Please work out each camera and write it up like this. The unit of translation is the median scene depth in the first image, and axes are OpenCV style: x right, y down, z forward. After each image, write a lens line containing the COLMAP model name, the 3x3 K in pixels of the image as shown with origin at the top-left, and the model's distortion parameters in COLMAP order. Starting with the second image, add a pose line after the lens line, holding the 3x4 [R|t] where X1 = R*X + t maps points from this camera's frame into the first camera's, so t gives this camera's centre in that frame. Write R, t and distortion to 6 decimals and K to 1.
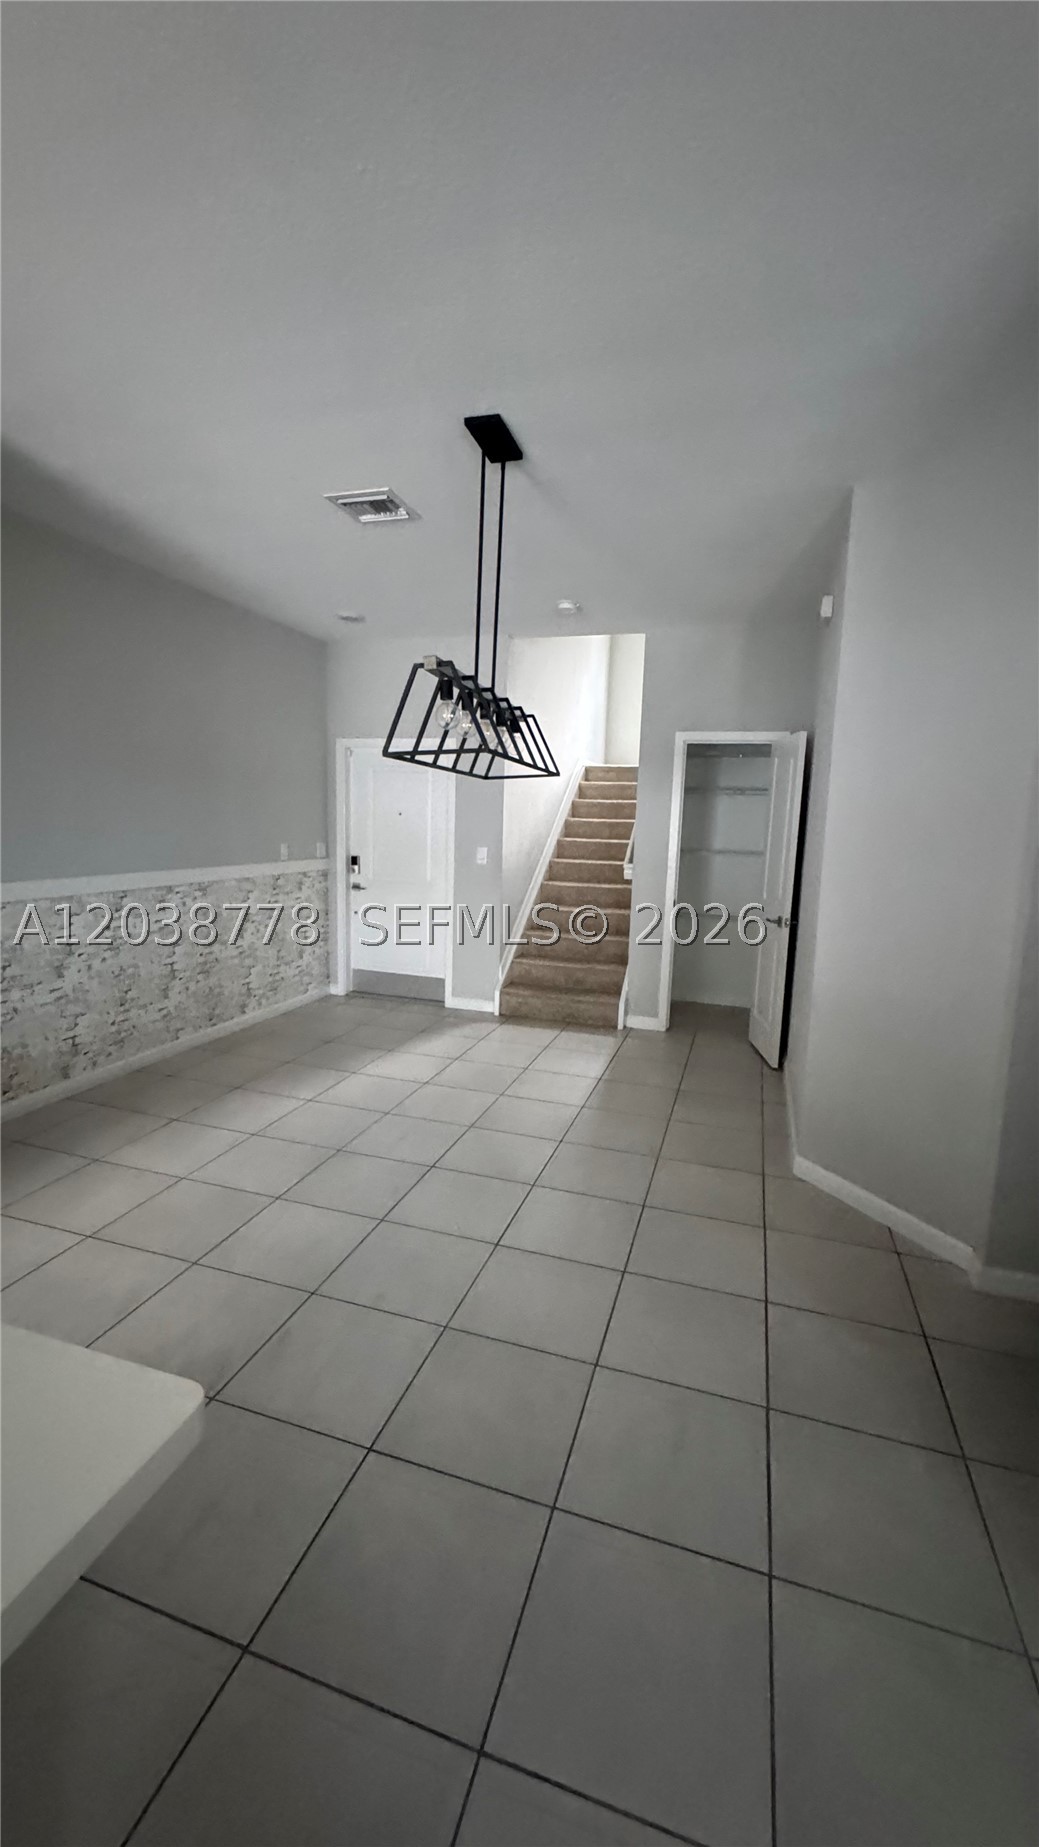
lens RADIAL K [[741.2, 0, 512.4], [0, 741.2, 934.9], [0, 0, 1]] dist [-0.006247, 0.000931]
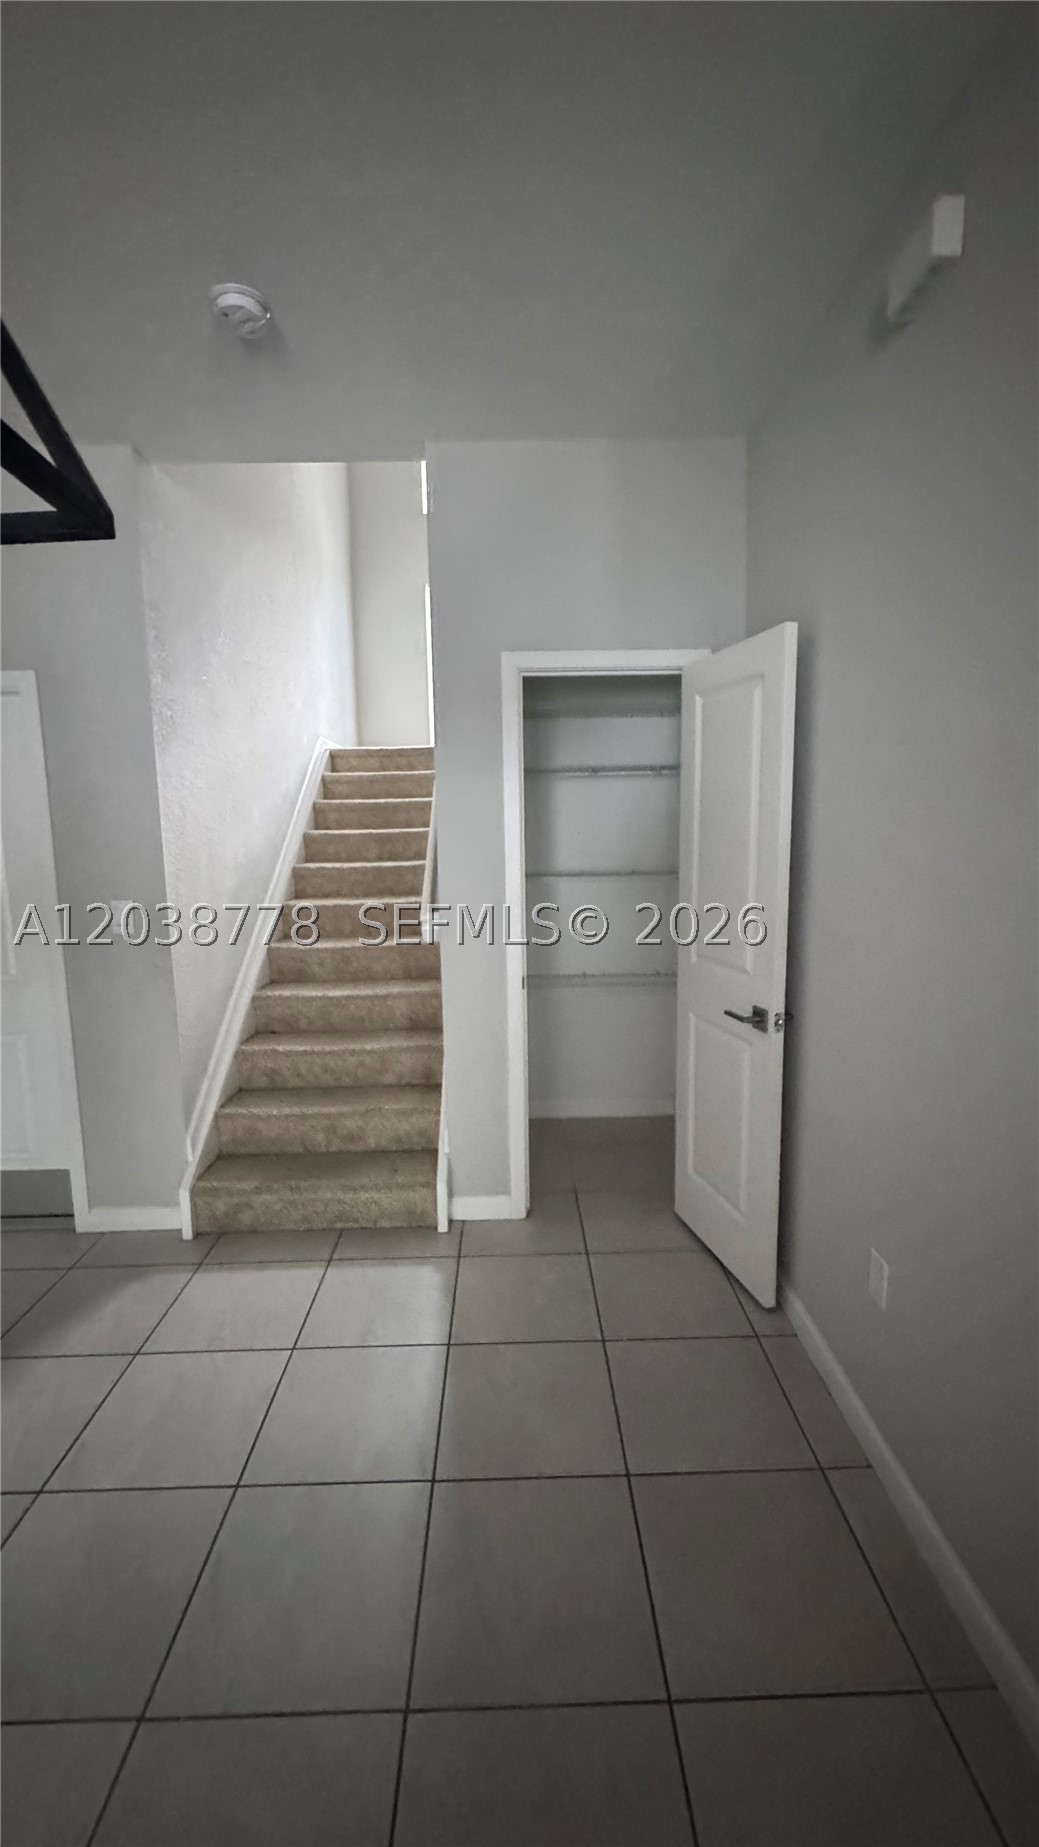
lens RADIAL K [[741.2, 0, 524.7], [0, 741.2, 919.1], [0, 0, 1]] dist [-0.006247, 0.000931]
pose [[0.940865, -0.087120, 0.327389, 0.046742], [0.097619, 0.995099, -0.015739, -0.072453], [-0.324414, 0.046768, 0.944759, 0.462327]]
